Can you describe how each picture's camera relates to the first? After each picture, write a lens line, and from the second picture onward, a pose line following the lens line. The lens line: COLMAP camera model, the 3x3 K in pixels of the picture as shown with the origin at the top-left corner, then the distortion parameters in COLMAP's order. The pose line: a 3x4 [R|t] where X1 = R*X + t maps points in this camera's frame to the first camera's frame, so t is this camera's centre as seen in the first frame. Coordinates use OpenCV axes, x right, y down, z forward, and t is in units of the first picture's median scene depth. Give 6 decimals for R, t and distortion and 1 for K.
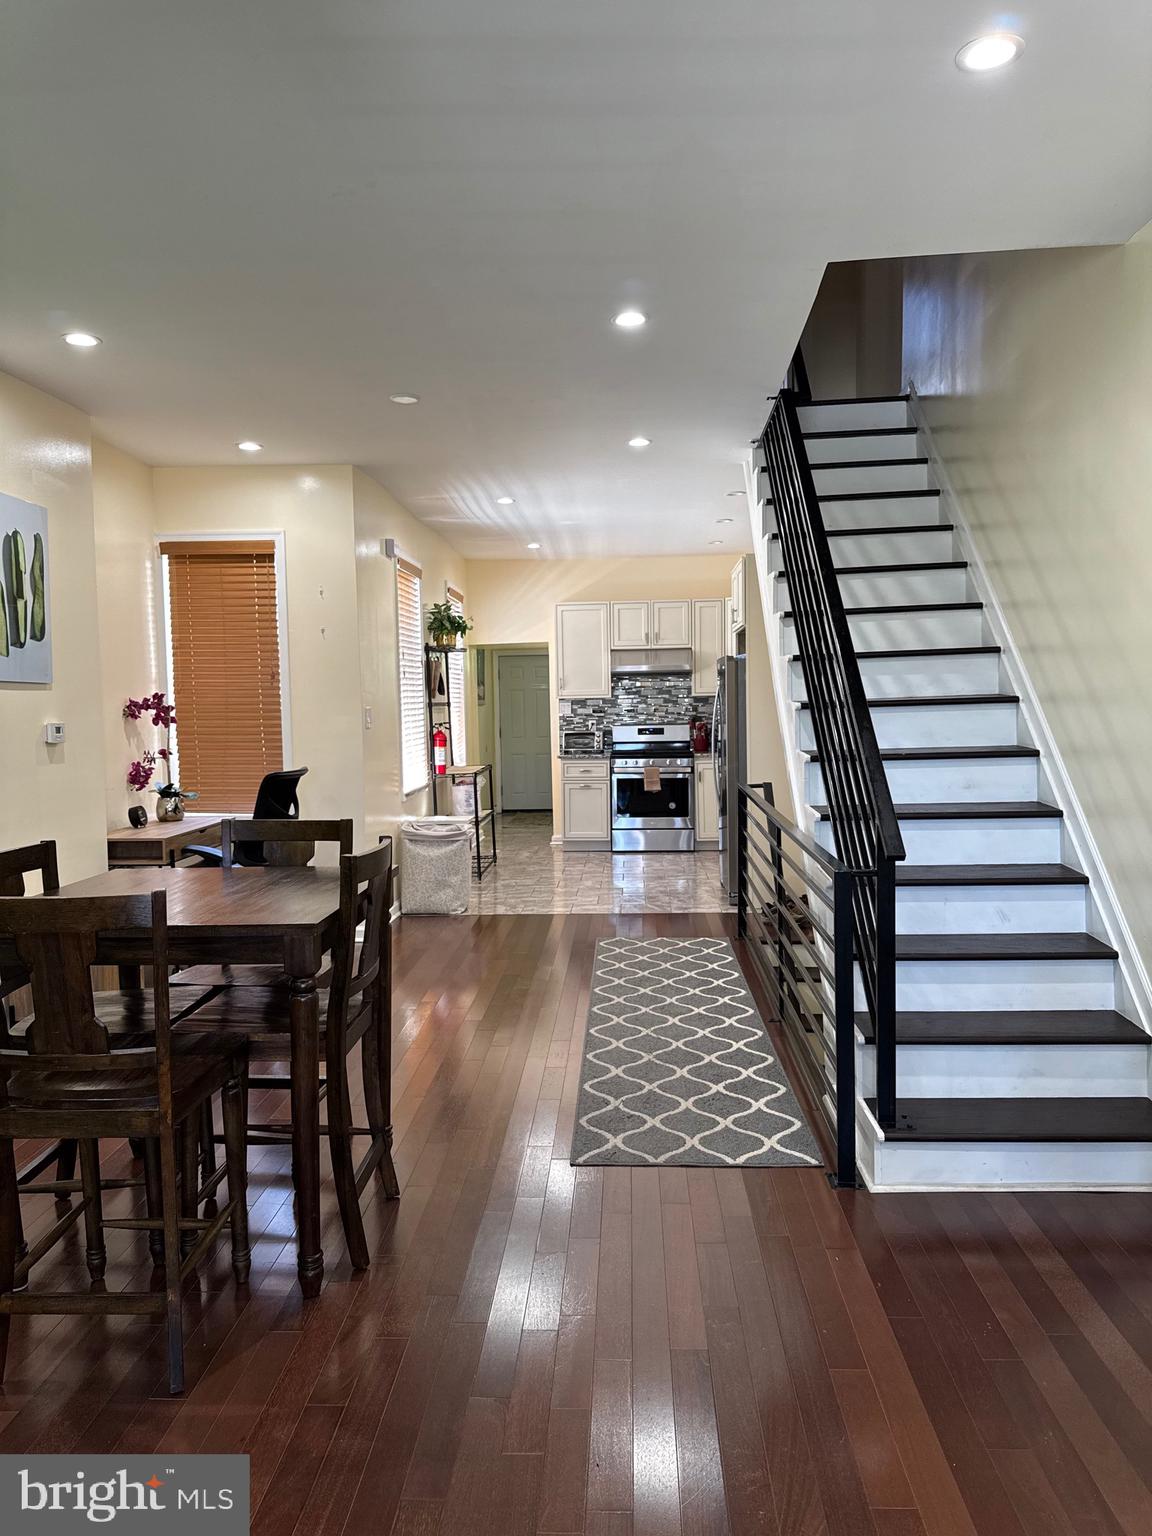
lens RADIAL K [[1079.7, 0, 586.9], [0, 1079.7, 765.5], [0, 0, 1]] dist [0.076917, -0.088860]
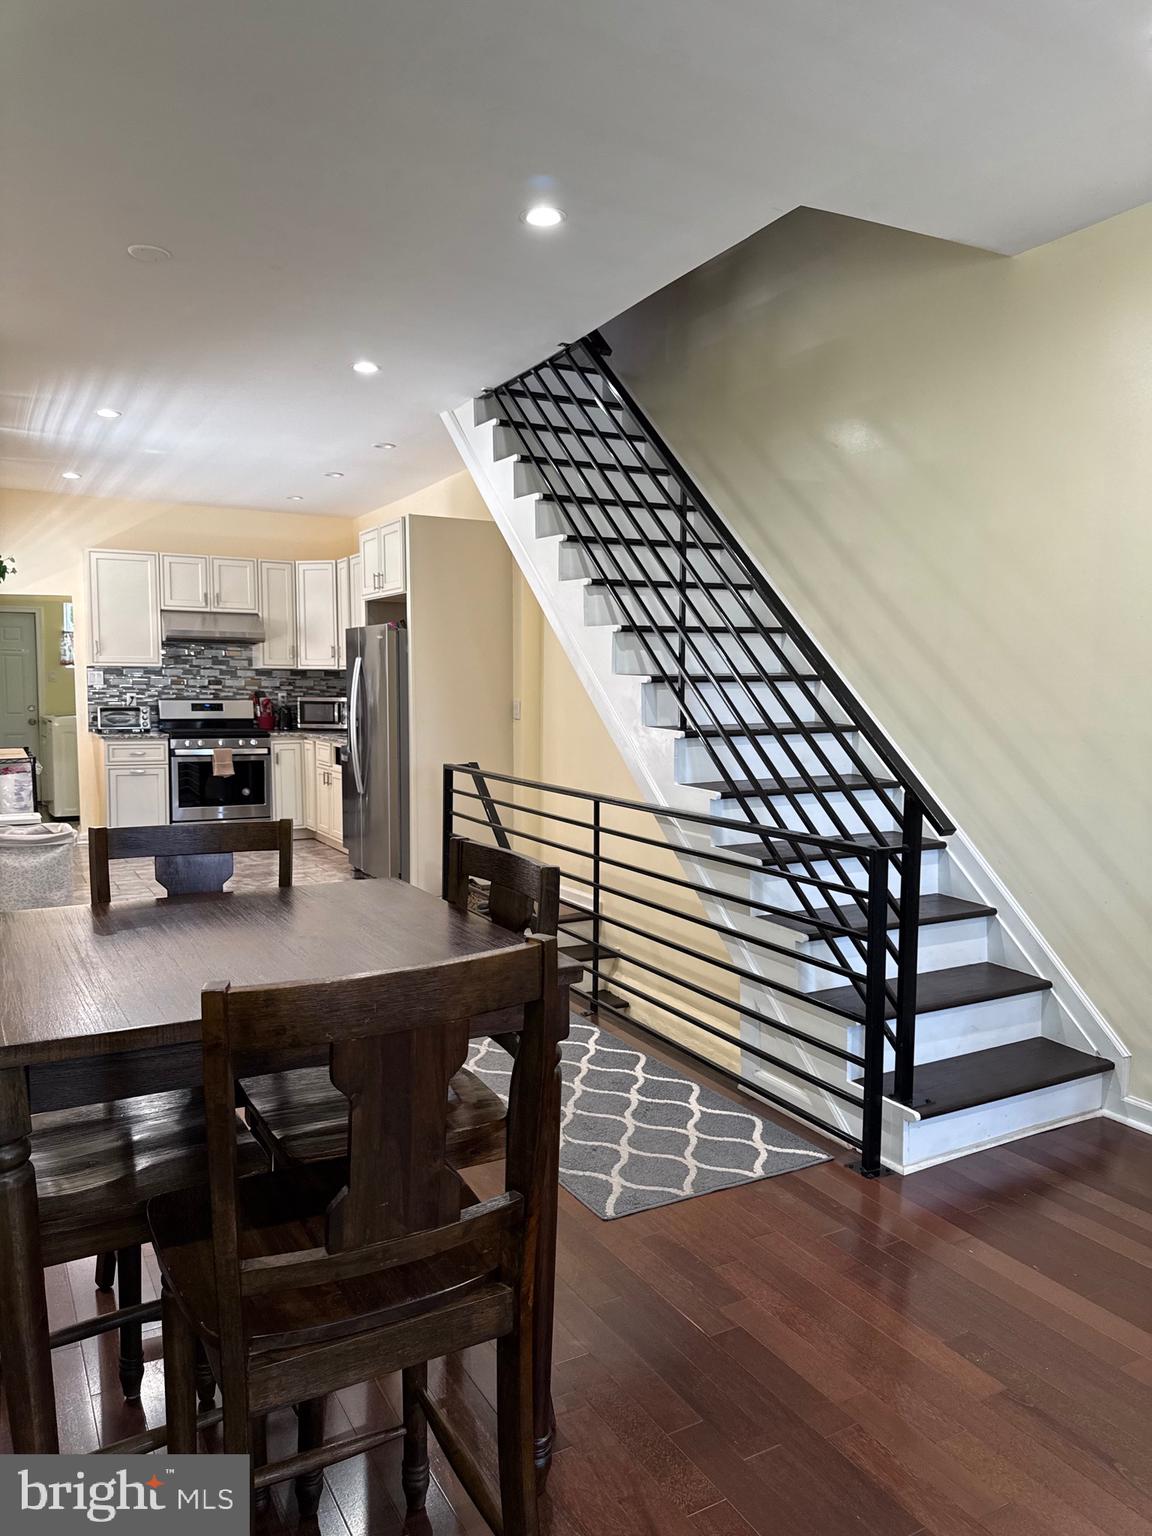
lens RADIAL K [[1079.7, 0, 572.7], [0, 1079.7, 779.1], [0, 0, 1]] dist [0.076917, -0.088860]
pose [[0.853597, -0.026293, 0.520271, -0.212804], [0.010489, 0.999390, 0.033296, 0.000151], [-0.520829, -0.022964, 0.853352, 0.141188]]
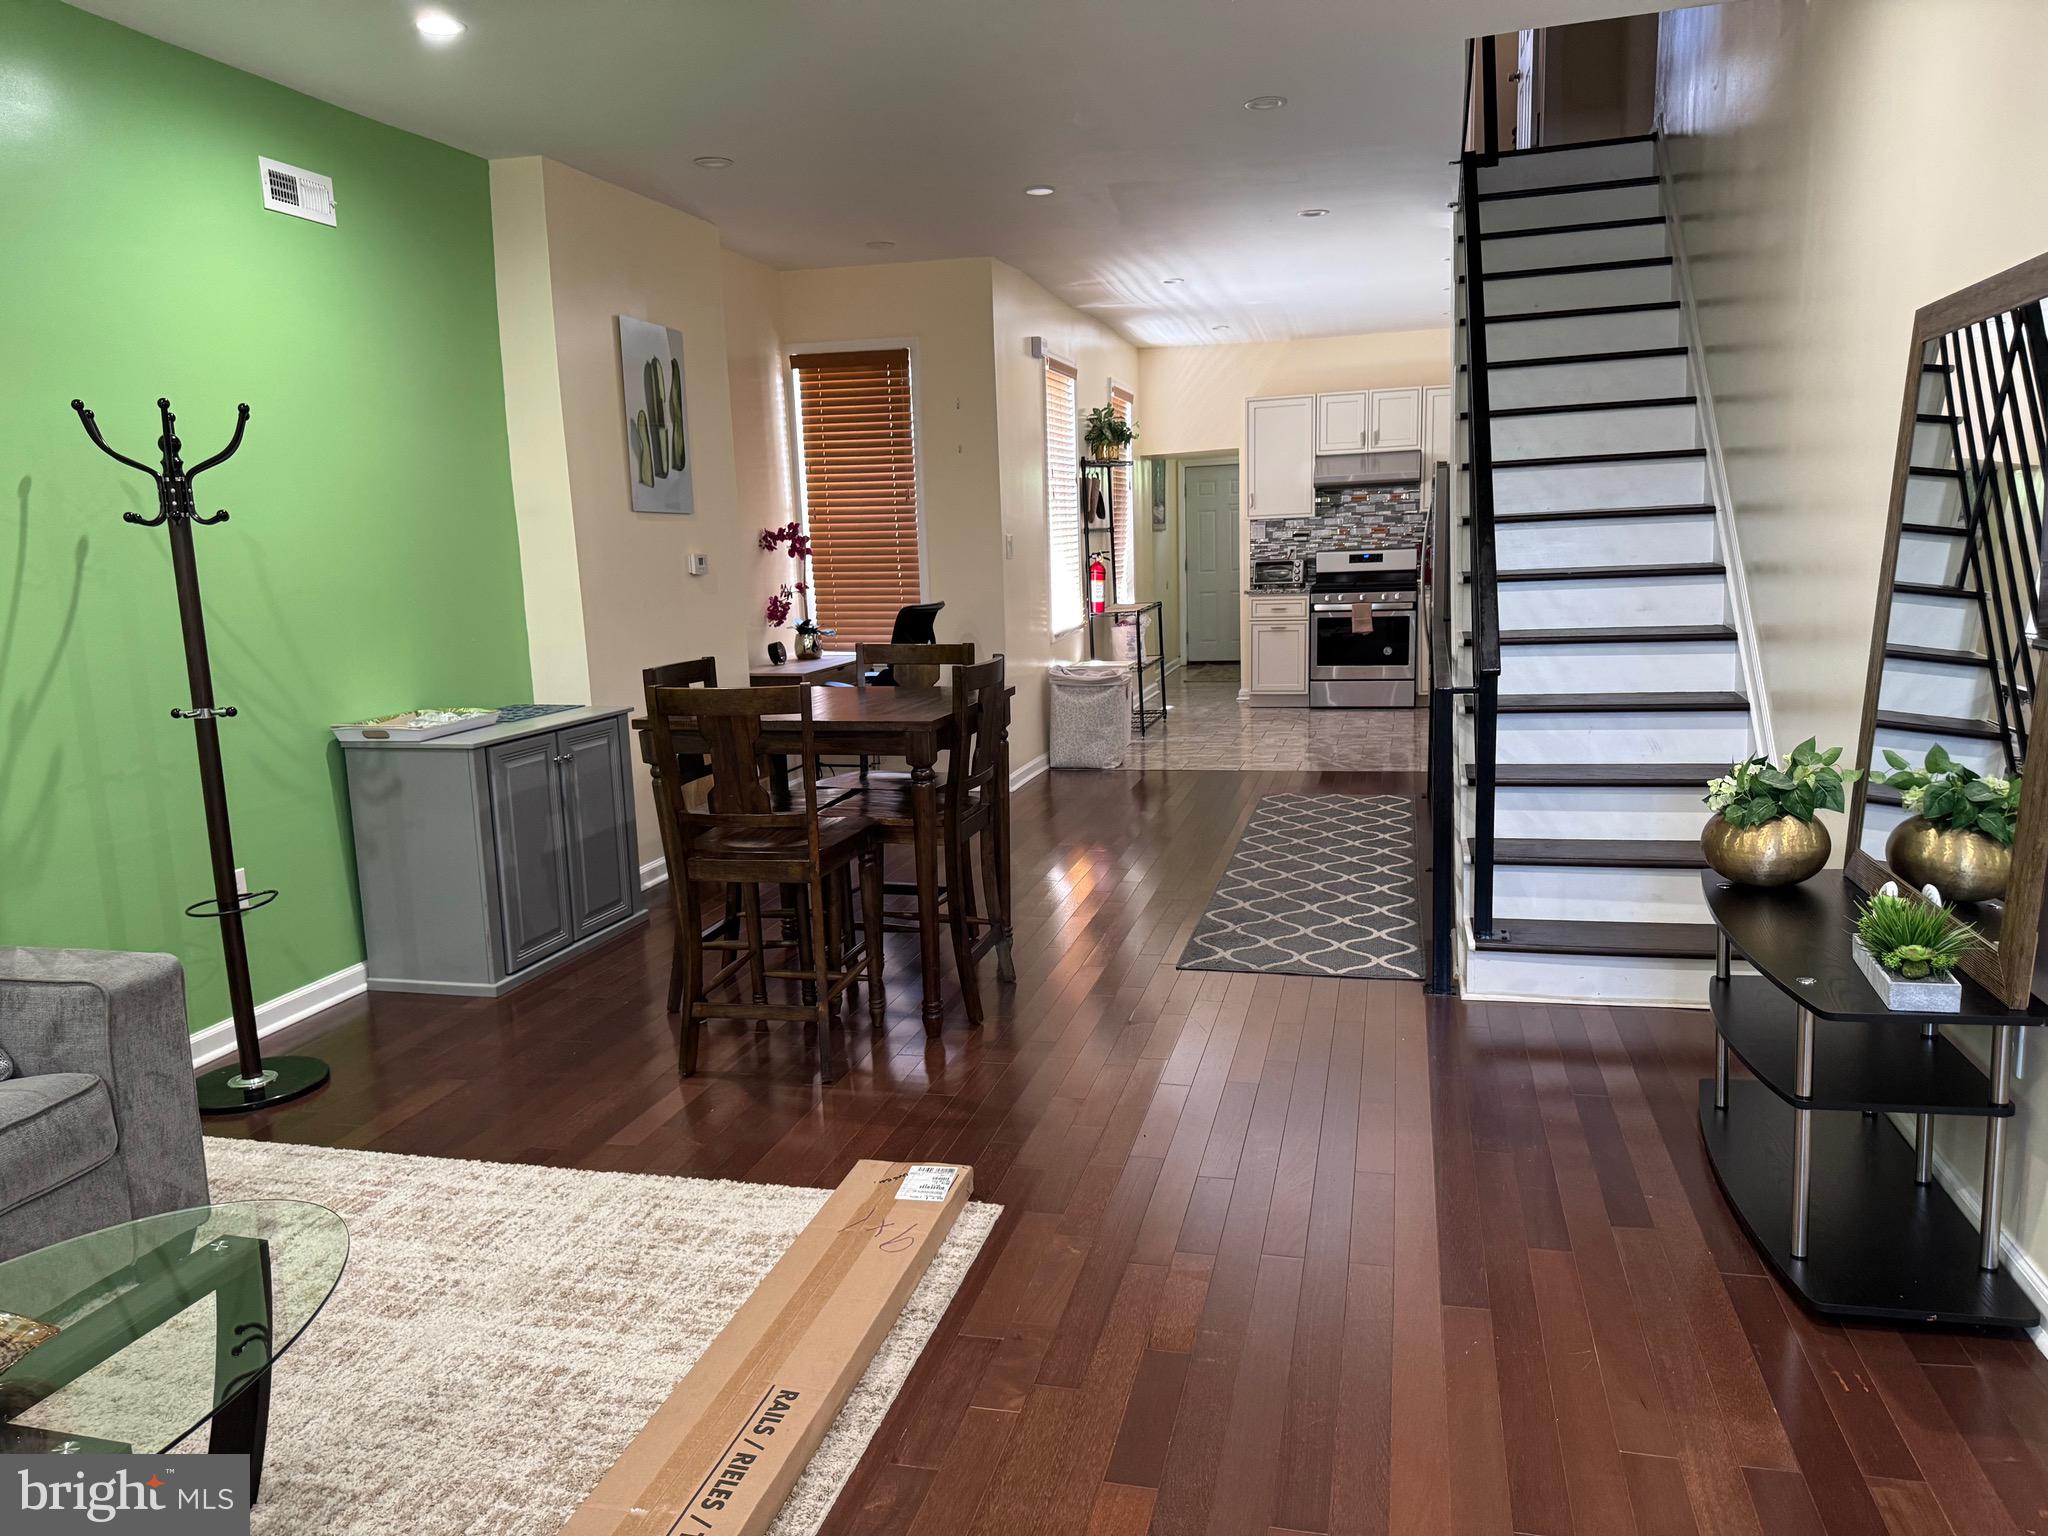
lens RADIAL K [[1439.6, 0, 1011.4], [0, 1439.6, 775.4], [0, 0, 1]] dist [0.076917, -0.088860]
pose [[0.975257, 0.019757, -0.220189, 0.061752], [0.004752, 0.993895, 0.110227, 0.012526], [0.221022, -0.108546, 0.969209, -0.169365]]
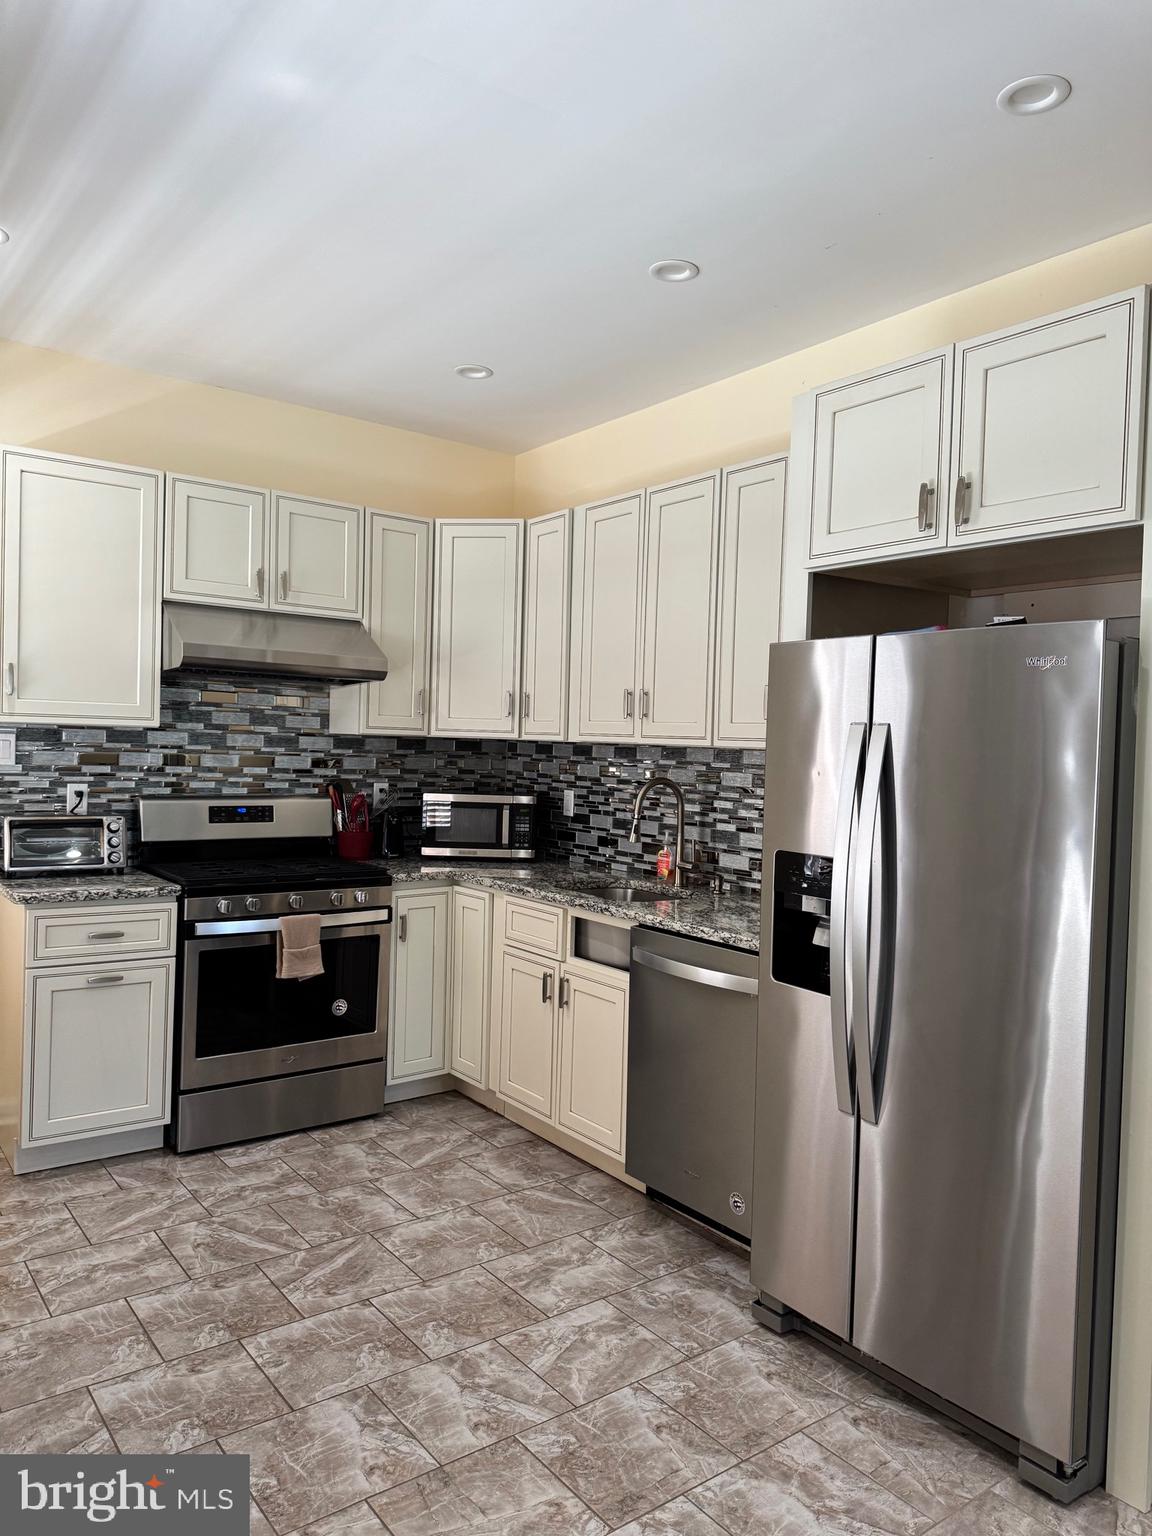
lens RADIAL K [[1079.7, 0, 581.6], [0, 1079.7, 773.5], [0, 0, 1]] dist [0.076917, -0.088860]
pose [[0.764486, 0.022205, 0.644258, -0.155435], [-0.006019, 0.999609, -0.027310, -0.052973], [-0.644612, 0.017000, 0.764321, 0.872319]]
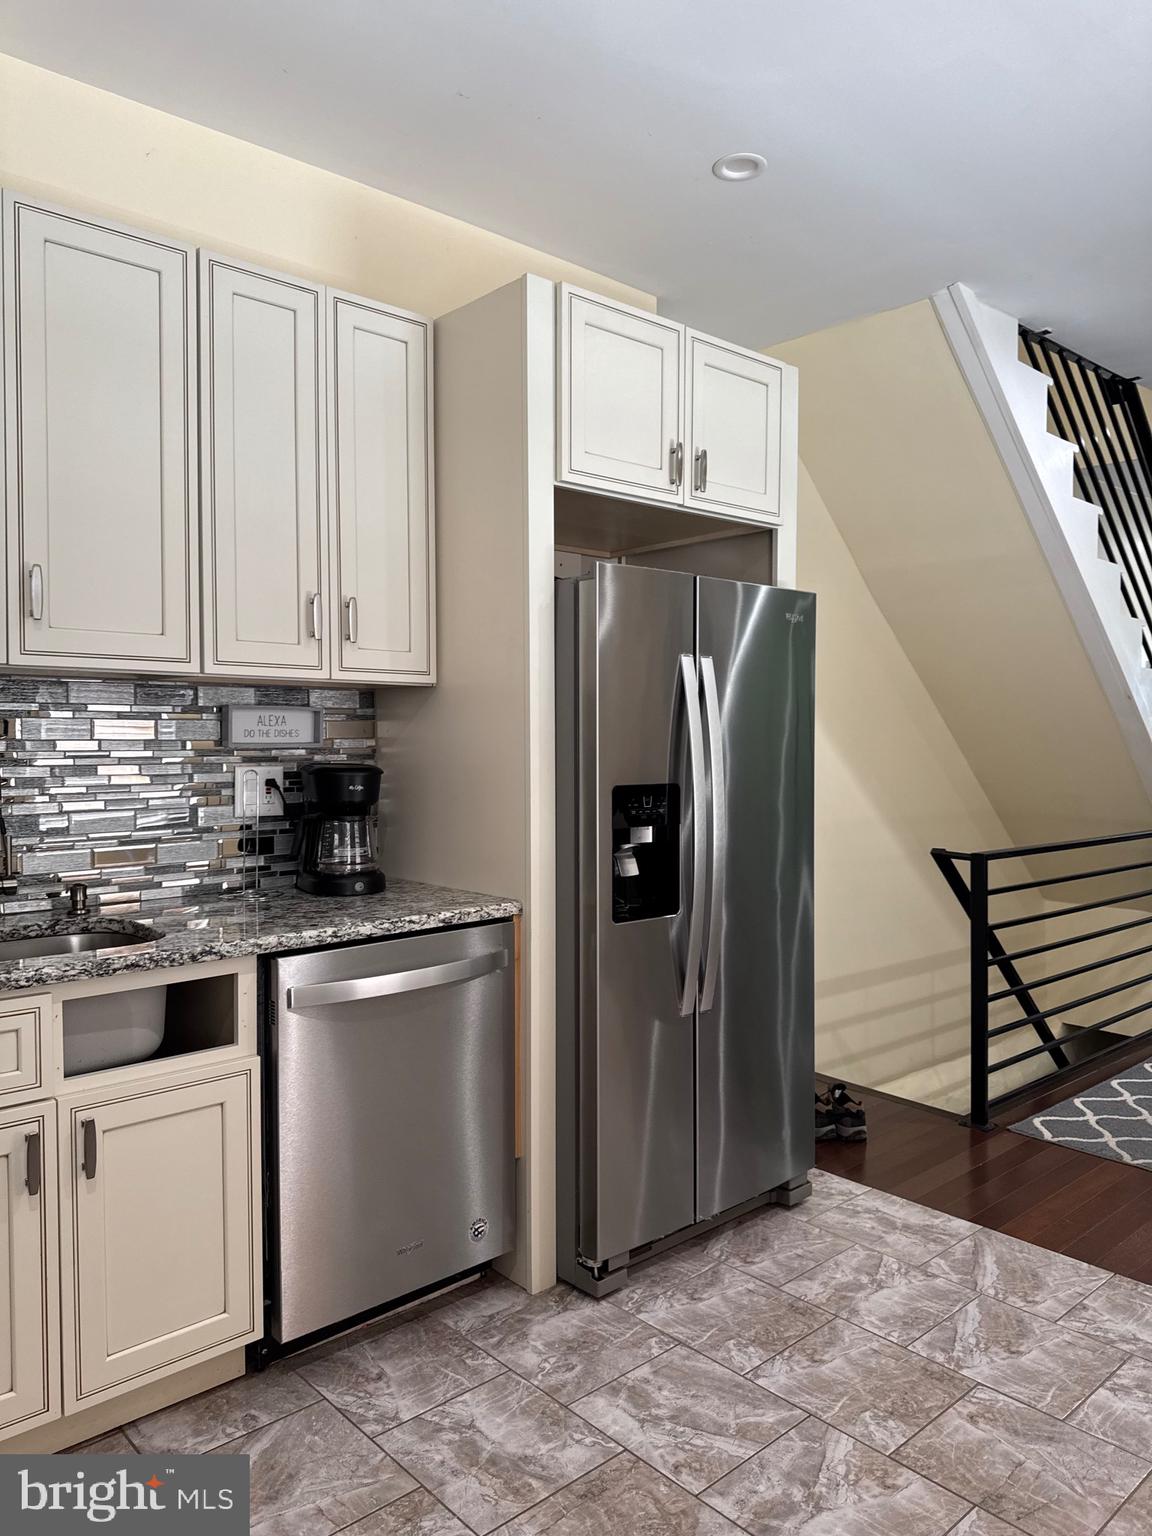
lens RADIAL K [[1079.7, 0, 574.6], [0, 1079.7, 779.9], [0, 0, 1]] dist [0.076917, -0.088860]
pose [[-0.702892, -0.009766, 0.711230, -0.101984], [0.053230, 0.996380, 0.066288, -0.063129], [-0.709302, 0.084452, -0.699827, 1.367473]]
